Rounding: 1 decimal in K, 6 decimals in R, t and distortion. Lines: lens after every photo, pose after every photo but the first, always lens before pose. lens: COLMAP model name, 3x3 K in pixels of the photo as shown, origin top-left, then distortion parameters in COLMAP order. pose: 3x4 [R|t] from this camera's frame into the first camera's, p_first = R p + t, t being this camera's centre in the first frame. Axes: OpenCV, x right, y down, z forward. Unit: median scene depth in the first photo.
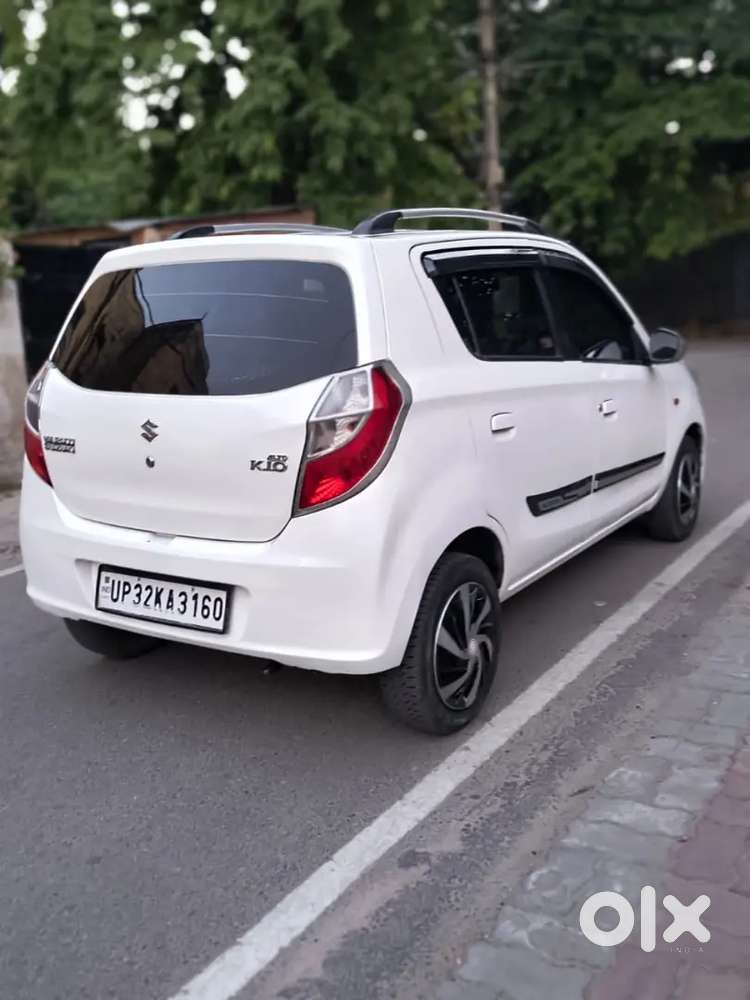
lens RADIAL K [[1043.0, 0, 373.1], [0, 1043.0, 386.3], [0, 0, 1]] dist [0.019310, -0.024363]
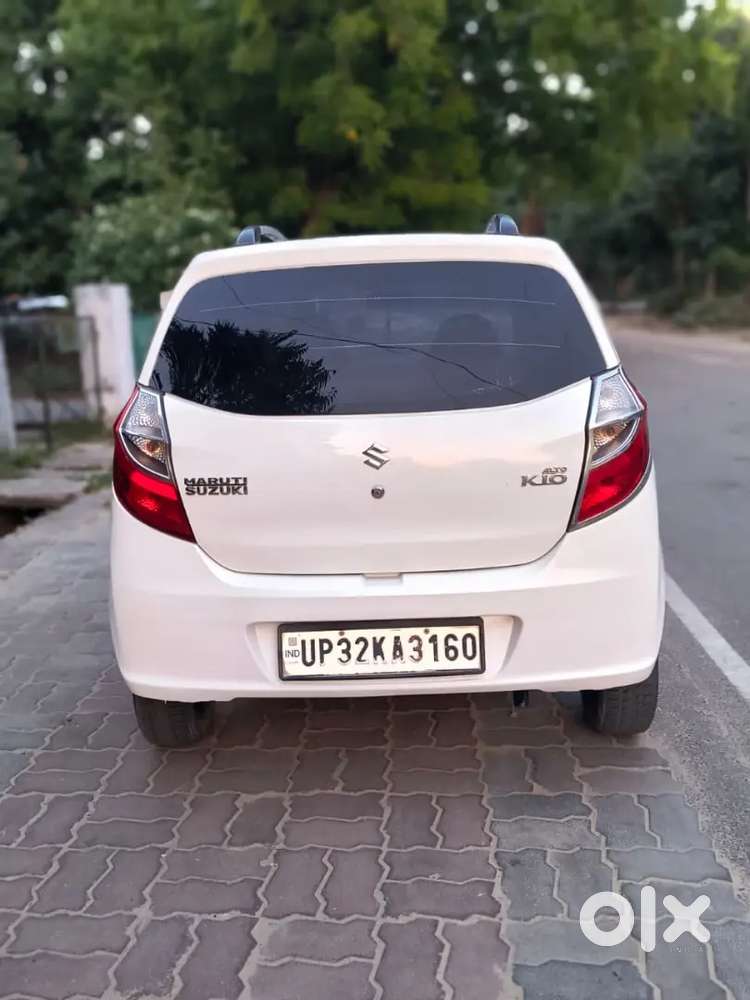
lens RADIAL K [[1022.4, 0, 466.7], [0, 1022.4, 382.7], [0, 0, 1]] dist [0.009821, -0.003785]
pose [[0.851488, -0.048319, 0.522143, -0.583547], [0.061621, 0.998067, -0.008128, -0.006707], [-0.520740, 0.039096, 0.852819, 0.232931]]
